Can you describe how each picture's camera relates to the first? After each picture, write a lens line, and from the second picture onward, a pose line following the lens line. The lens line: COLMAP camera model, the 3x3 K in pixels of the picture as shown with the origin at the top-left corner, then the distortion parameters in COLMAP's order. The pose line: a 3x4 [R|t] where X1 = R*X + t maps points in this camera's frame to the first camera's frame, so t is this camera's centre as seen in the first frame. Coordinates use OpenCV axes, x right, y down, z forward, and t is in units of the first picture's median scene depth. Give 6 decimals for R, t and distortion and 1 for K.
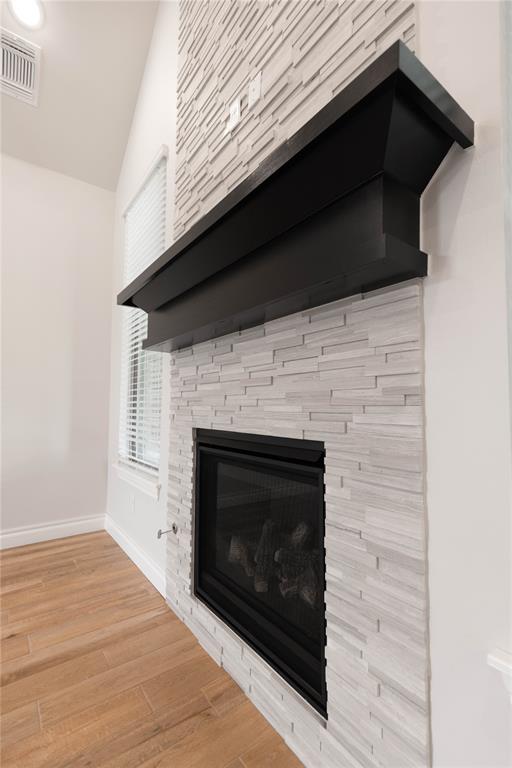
lens RADIAL K [[348.3, 0, 251.7], [0, 348.3, 386.7], [0, 0, 1]] dist [0.012848, -0.003609]
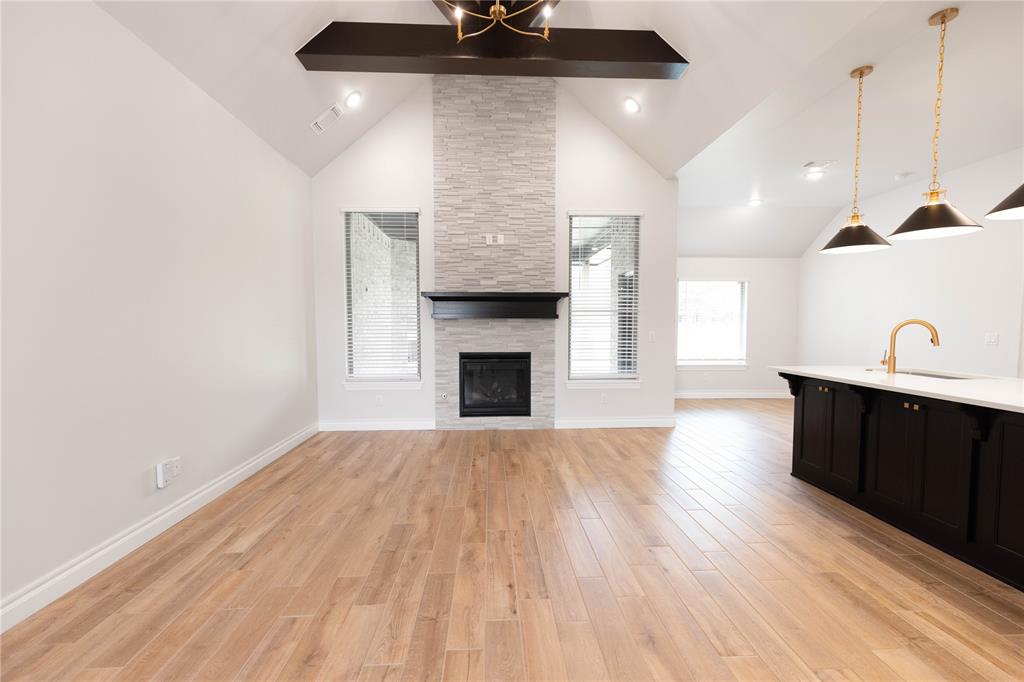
lens RADIAL K [[464.4, 0, 512.6], [0, 464.4, 339.2], [0, 0, 1]] dist [0.012848, -0.003609]
pose [[0.543525, -0.013489, 0.839285, -4.402904], [-0.049564, 0.997611, 0.048132, -0.241333], [-0.837928, -0.067759, 0.541558, -1.745426]]
